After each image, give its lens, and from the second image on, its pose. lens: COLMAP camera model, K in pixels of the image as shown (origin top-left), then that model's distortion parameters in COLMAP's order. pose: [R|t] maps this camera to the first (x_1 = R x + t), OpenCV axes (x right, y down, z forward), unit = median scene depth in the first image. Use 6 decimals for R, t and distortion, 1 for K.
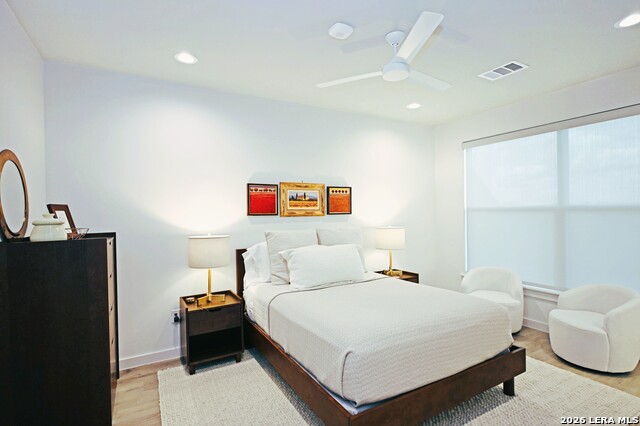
lens RADIAL K [[324.7, 0, 318.2], [0, 324.7, 211.3], [0, 0, 1]] dist [0.001316, 0.000231]
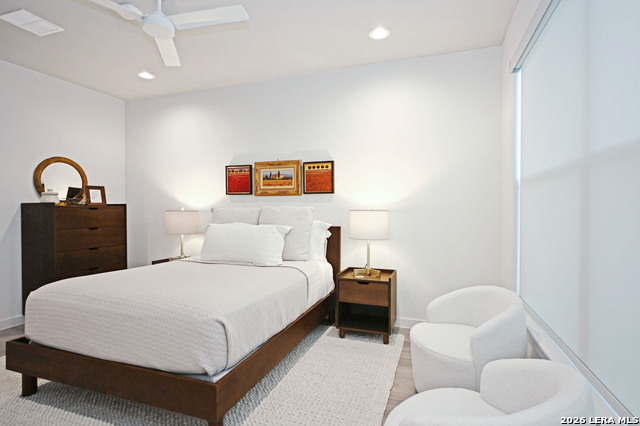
lens RADIAL K [[324.7, 0, 319.4], [0, 324.7, 214.5], [0, 0, 1]] dist [0.001316, 0.000231]
pose [[0.650429, 0.027322, -0.759075, 0.771525], [-0.008259, 0.999548, 0.028901, 0.042404], [0.759522, -0.012529, 0.650361, 0.465034]]
